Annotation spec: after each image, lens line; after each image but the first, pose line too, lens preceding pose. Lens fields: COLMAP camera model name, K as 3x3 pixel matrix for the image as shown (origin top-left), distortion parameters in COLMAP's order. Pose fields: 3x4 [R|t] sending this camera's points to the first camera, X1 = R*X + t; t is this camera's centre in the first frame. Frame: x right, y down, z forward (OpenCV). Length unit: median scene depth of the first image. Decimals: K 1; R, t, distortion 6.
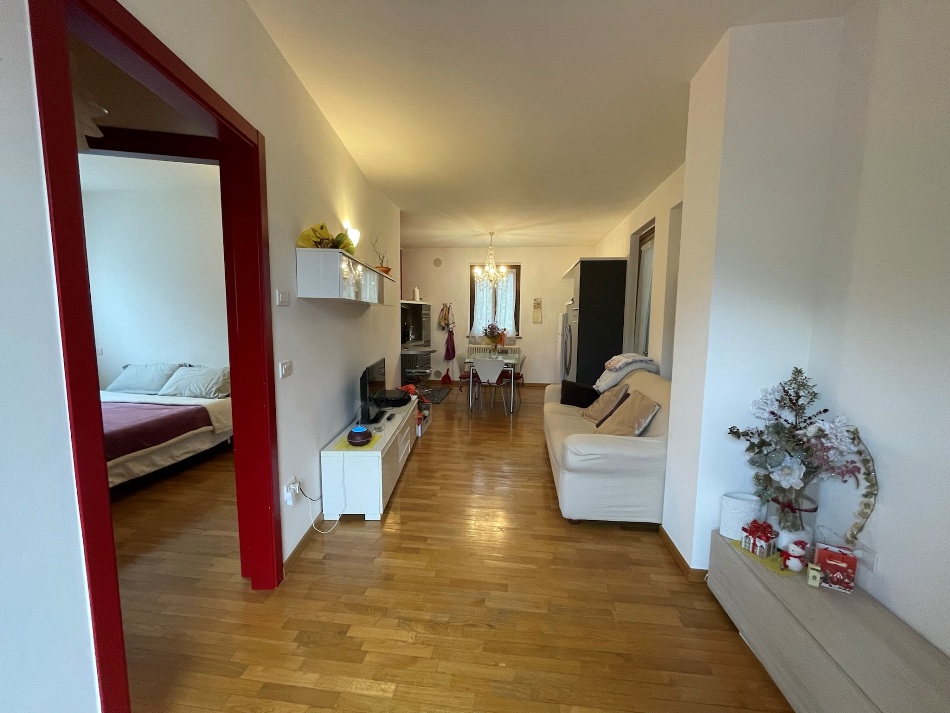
lens RADIAL K [[385.1, 0, 474.5], [0, 385.1, 356.9], [0, 0, 1]] dist [-0.001799, 0.000338]
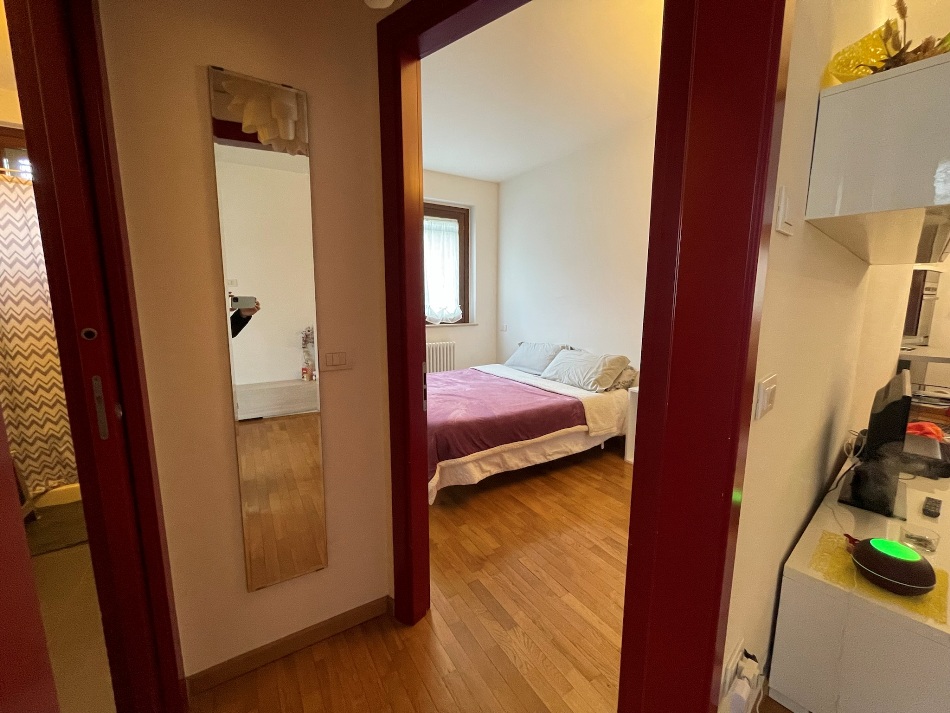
lens RADIAL K [[385.1, 0, 473.4], [0, 385.1, 354.6], [0, 0, 1]] dist [-0.001799, 0.000338]
pose [[0.627669, 0.100262, -0.771997, -0.197071], [-0.074060, 0.994864, 0.068992, -0.009274], [0.774950, 0.013870, 0.631871, 0.267341]]
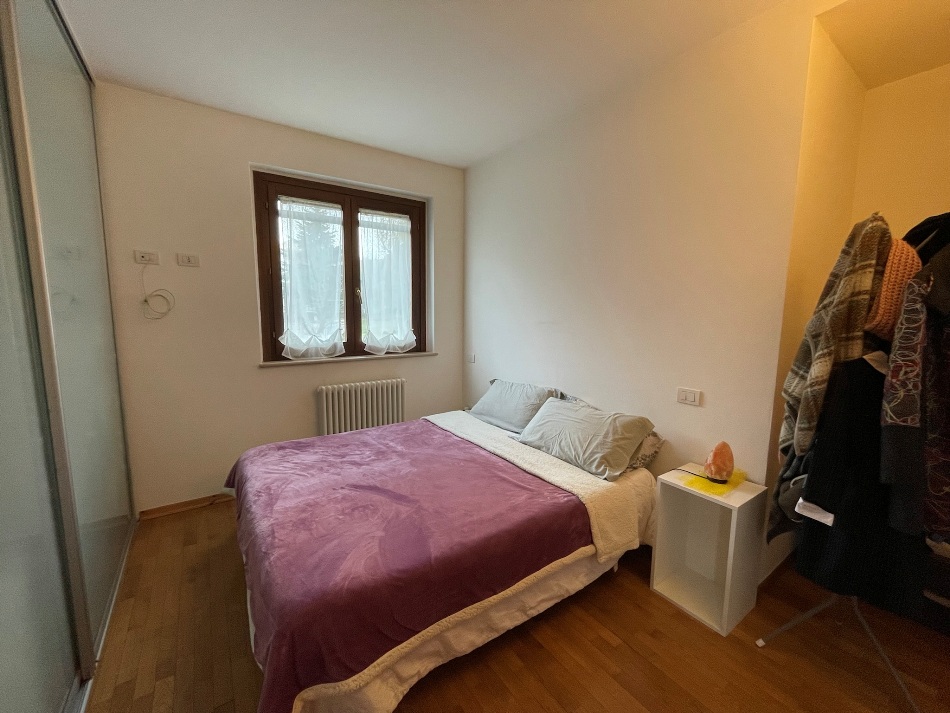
lens RADIAL K [[385.1, 0, 471.3], [0, 385.1, 353.9], [0, 0, 1]] dist [-0.001799, 0.000338]
pose [[0.656960, 0.082946, -0.749349, -0.397730], [-0.076494, 0.996134, 0.043200, -0.067943], [0.750035, 0.028940, 0.660765, 0.502537]]
